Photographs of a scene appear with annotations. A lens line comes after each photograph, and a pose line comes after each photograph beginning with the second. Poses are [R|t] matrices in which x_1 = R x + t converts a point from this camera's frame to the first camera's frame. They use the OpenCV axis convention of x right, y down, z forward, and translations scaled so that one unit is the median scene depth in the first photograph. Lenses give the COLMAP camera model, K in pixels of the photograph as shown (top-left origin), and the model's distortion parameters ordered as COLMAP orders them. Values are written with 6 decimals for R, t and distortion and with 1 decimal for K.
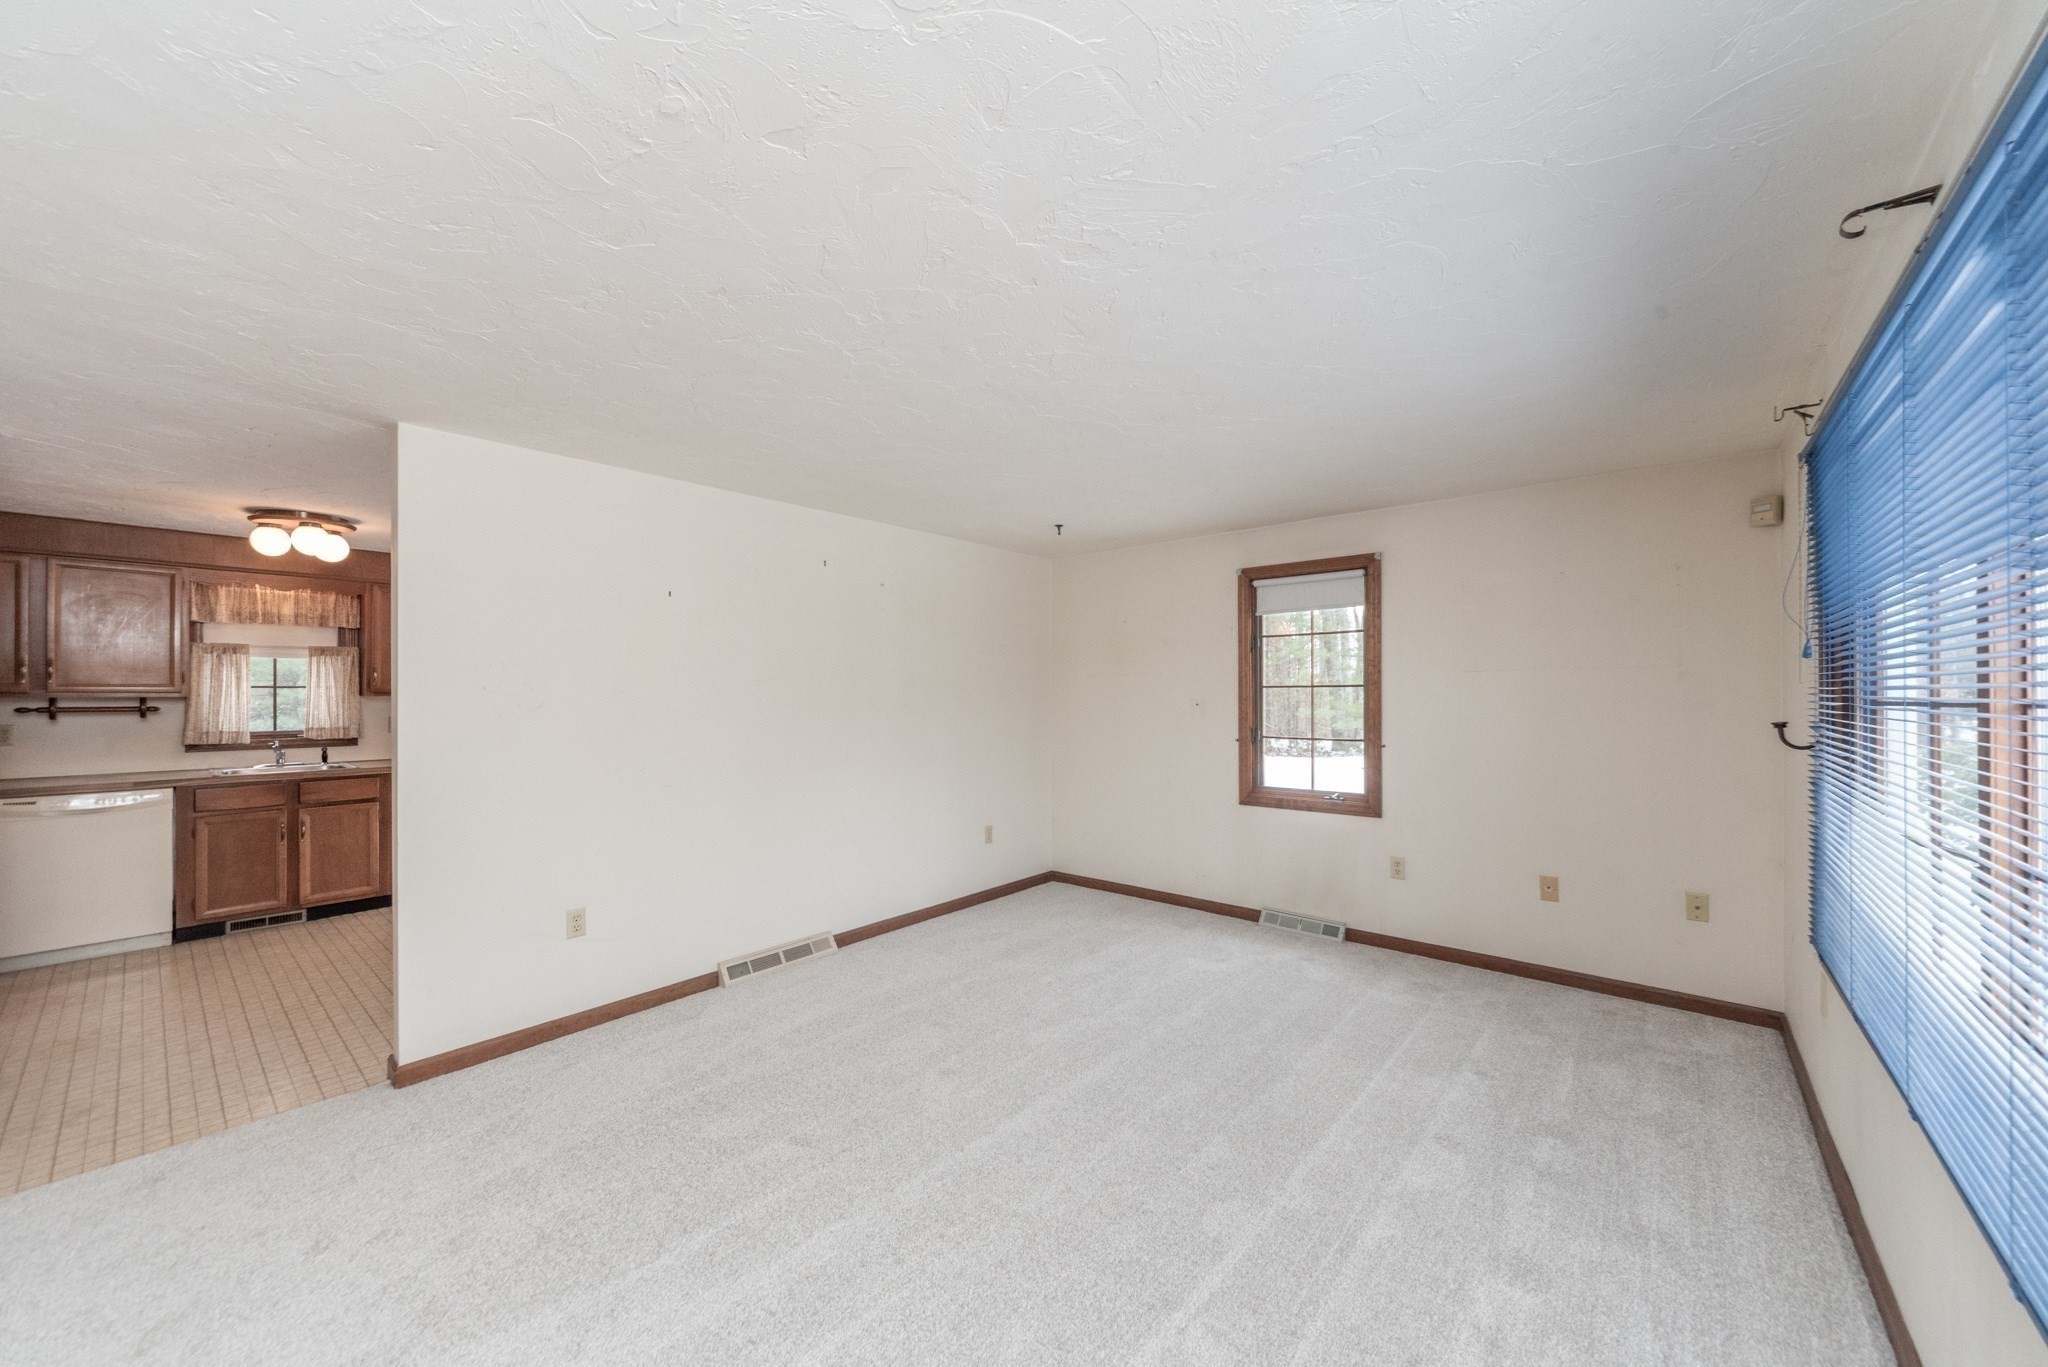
lens RADIAL K [[746.6, 0, 1027.7], [0, 746.6, 690.0], [0, 0, 1]] dist [0.000201, 0.000108]
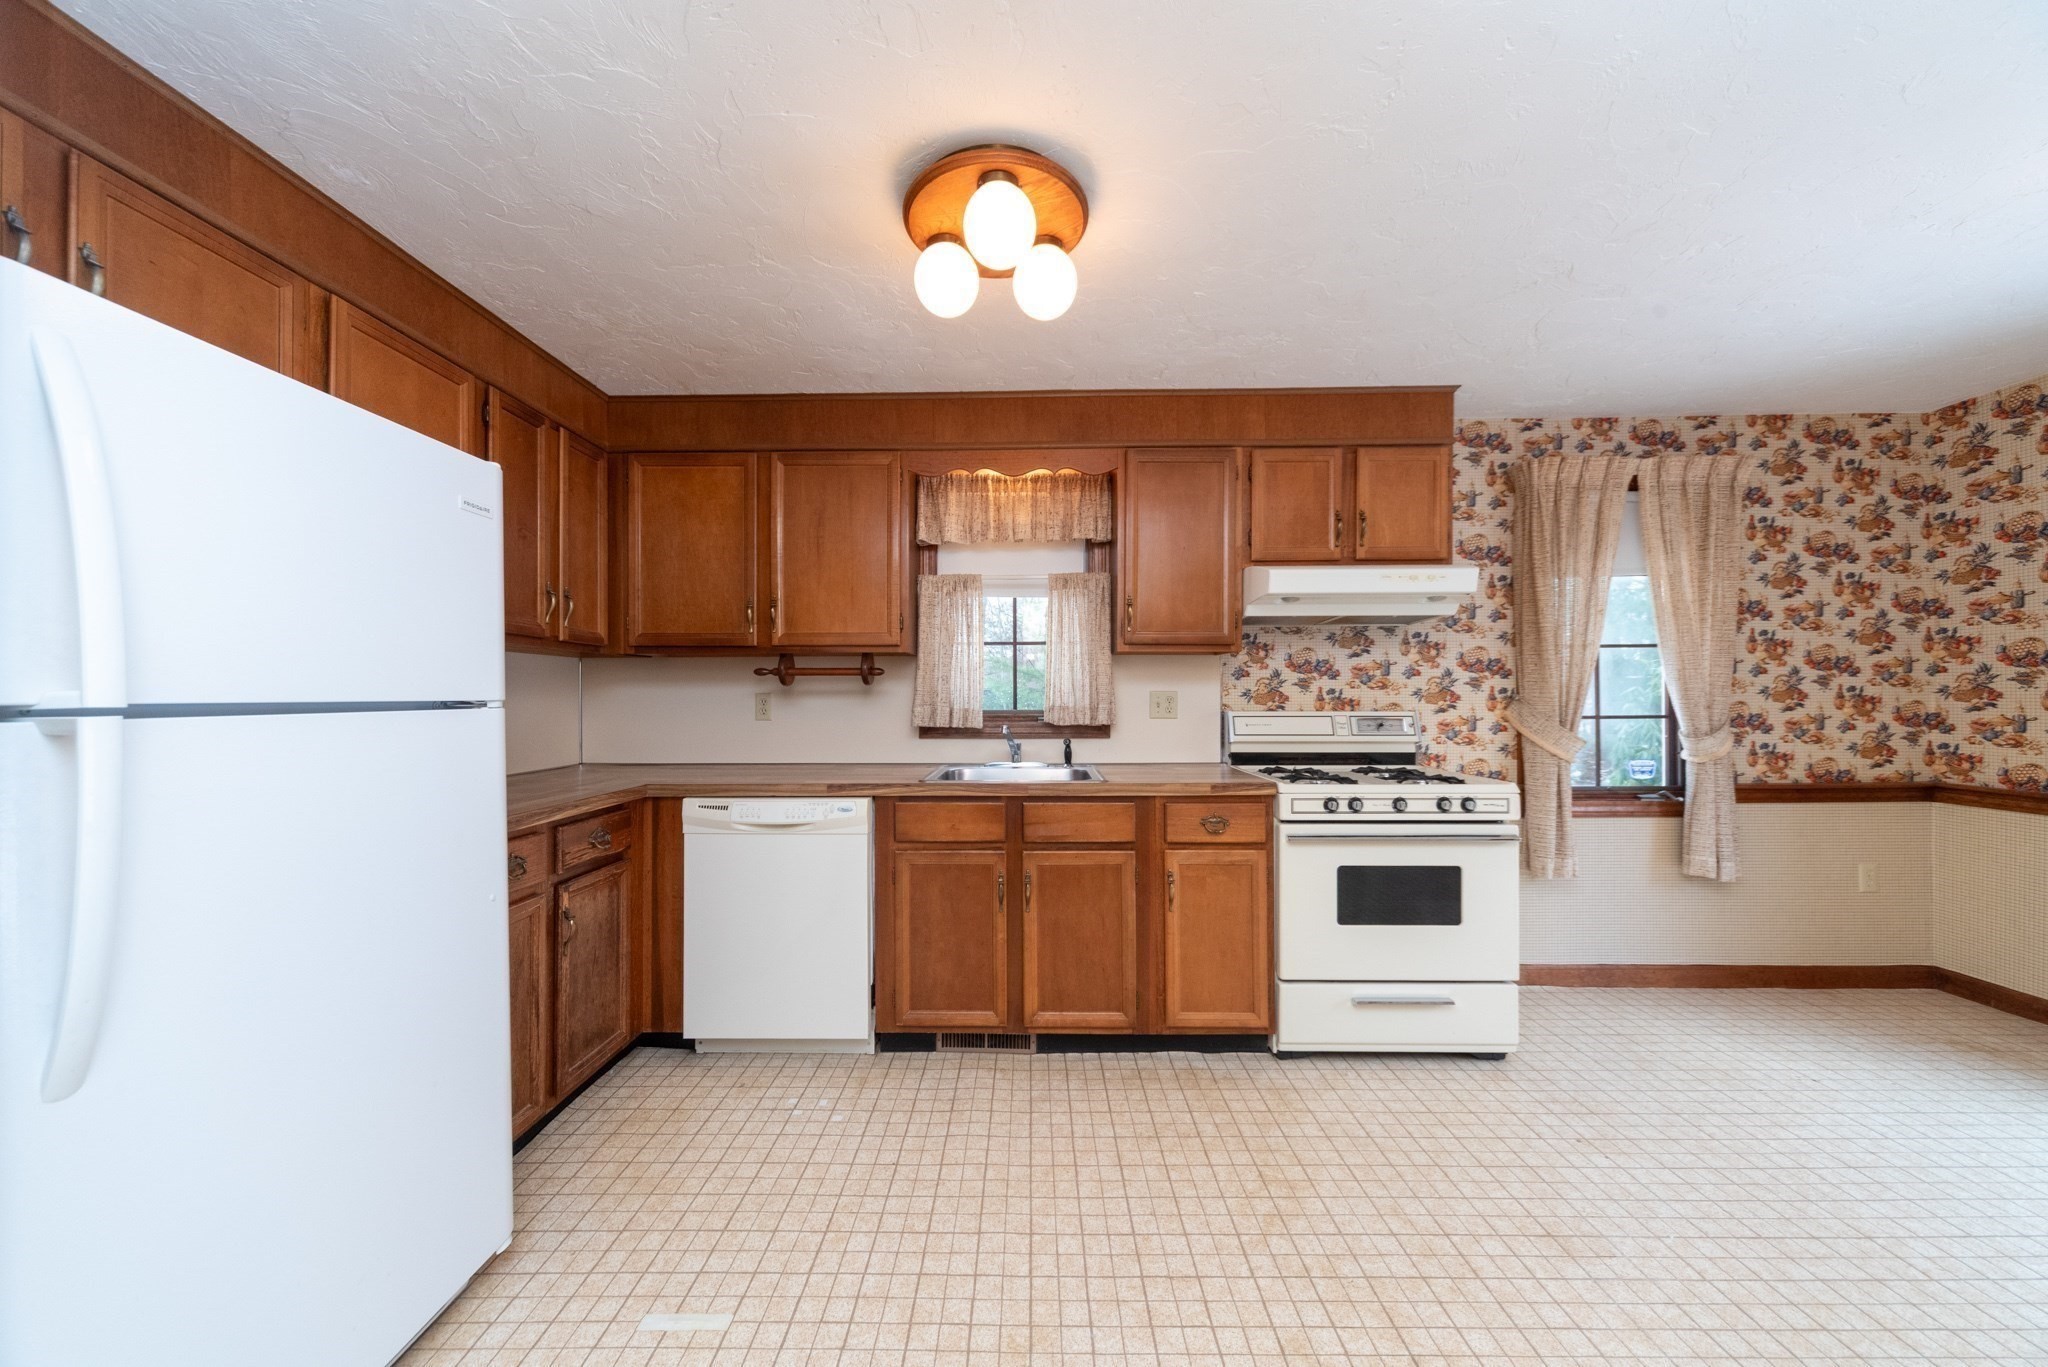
lens RADIAL K [[701.0, 0, 1022.3], [0, 701.0, 693.4], [0, 0, 1]] dist [0.002214, 0.000042]
pose [[0.633712, -0.001623, -0.773567, -0.530309], [0.003495, 0.999994, 0.000765, 0.040110], [0.773561, -0.003188, 0.633714, 0.618011]]
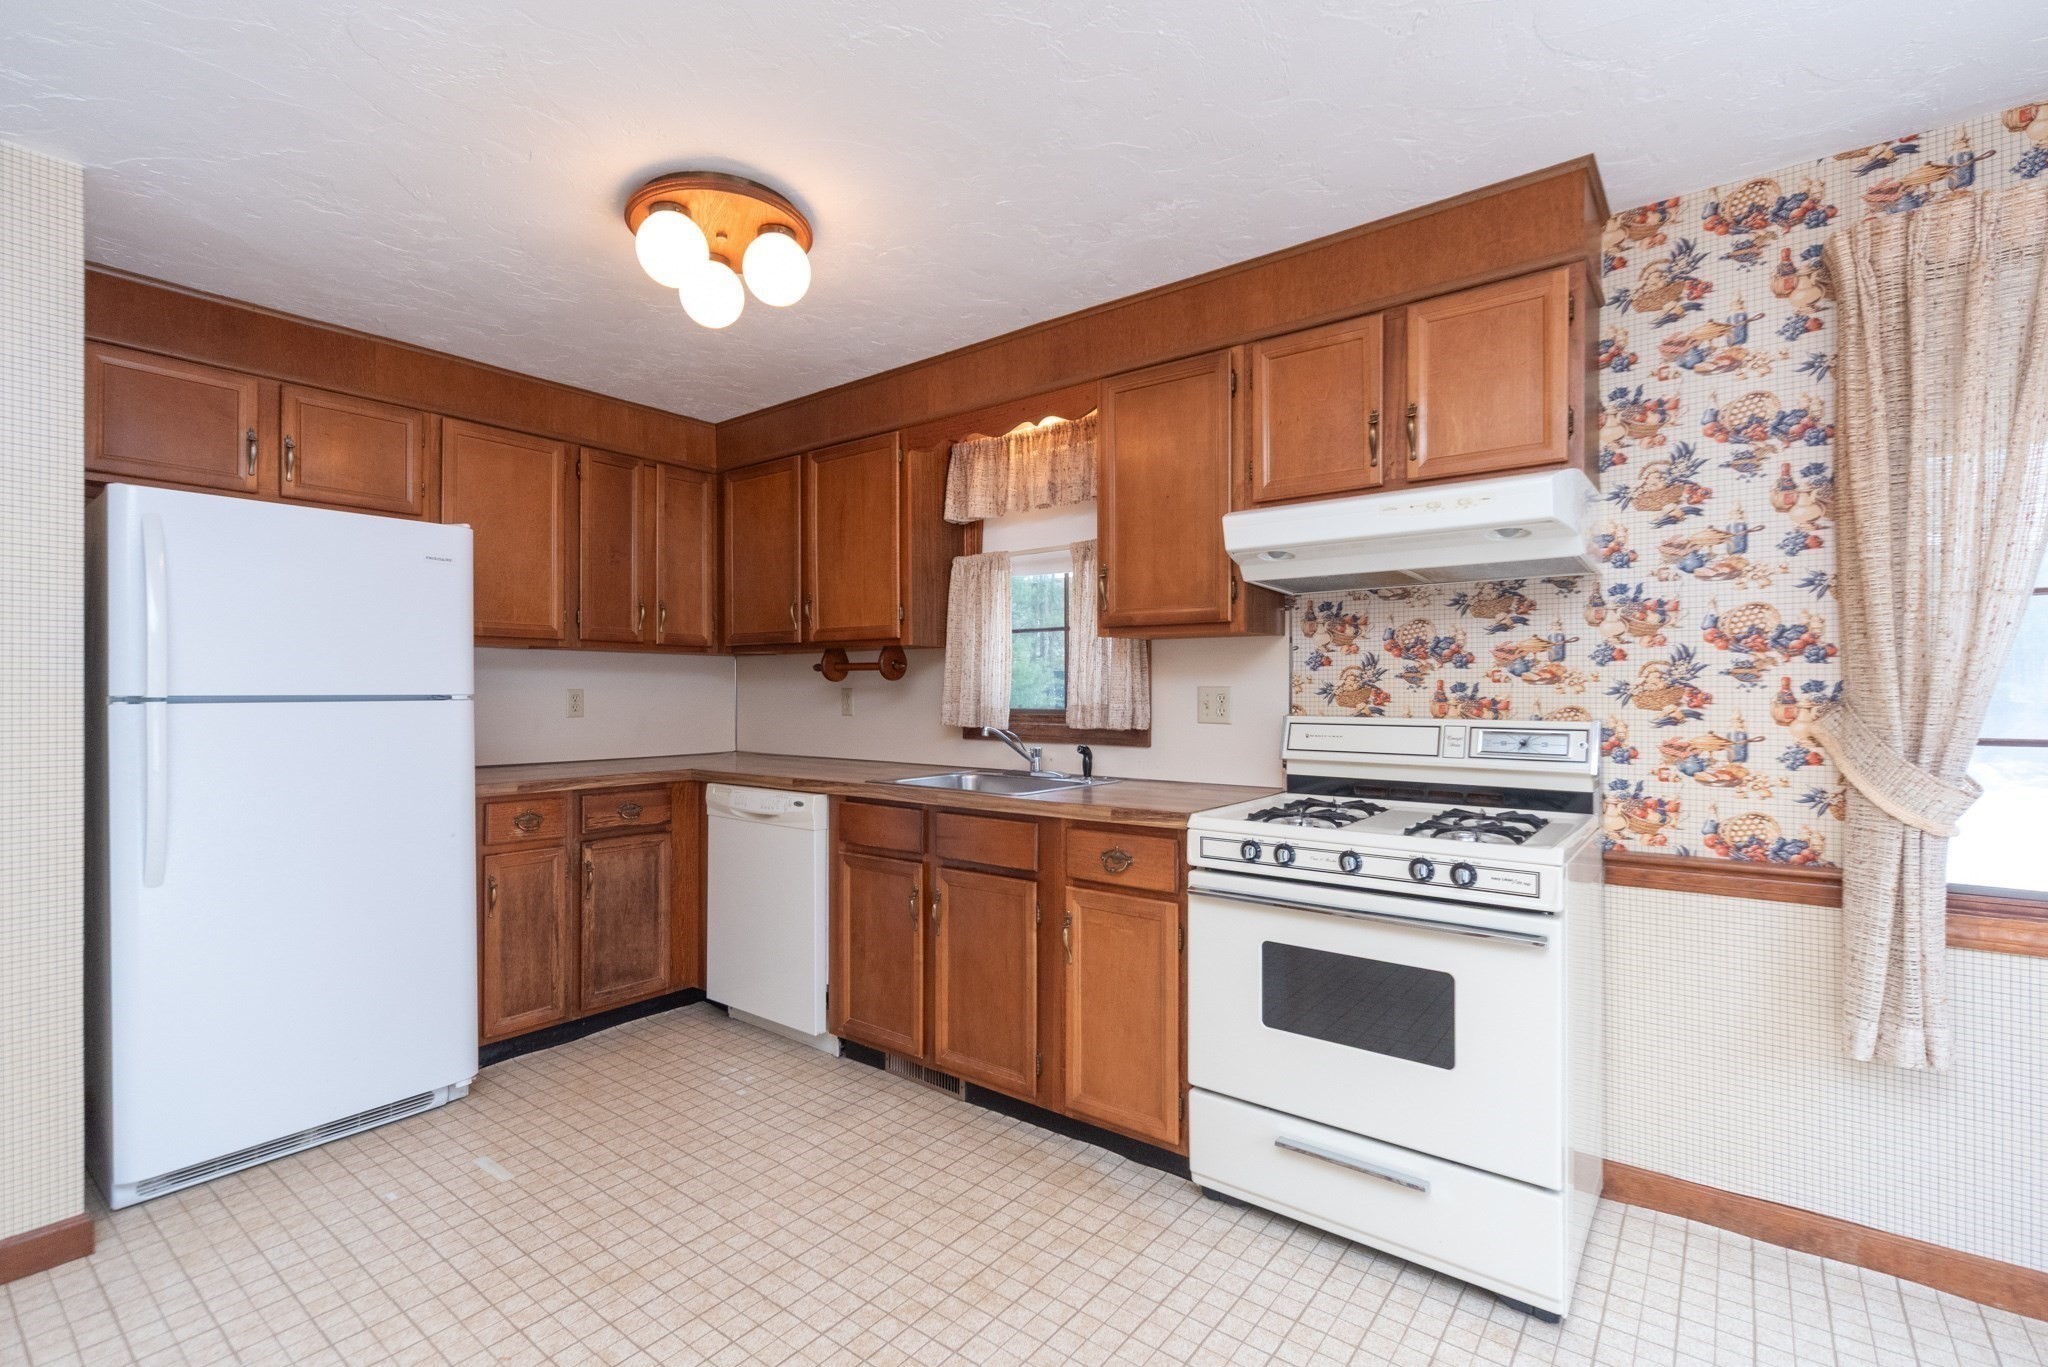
lens RADIAL K [[924.6, 0, 1021.5], [0, 924.6, 690.4], [0, 0, 1]] dist [0.000989, -0.000093]
pose [[0.040163, 0.003475, -0.999187, -0.341799], [0.002818, 0.999990, 0.003591, 0.039095], [0.999189, -0.002959, 0.040153, 0.942341]]
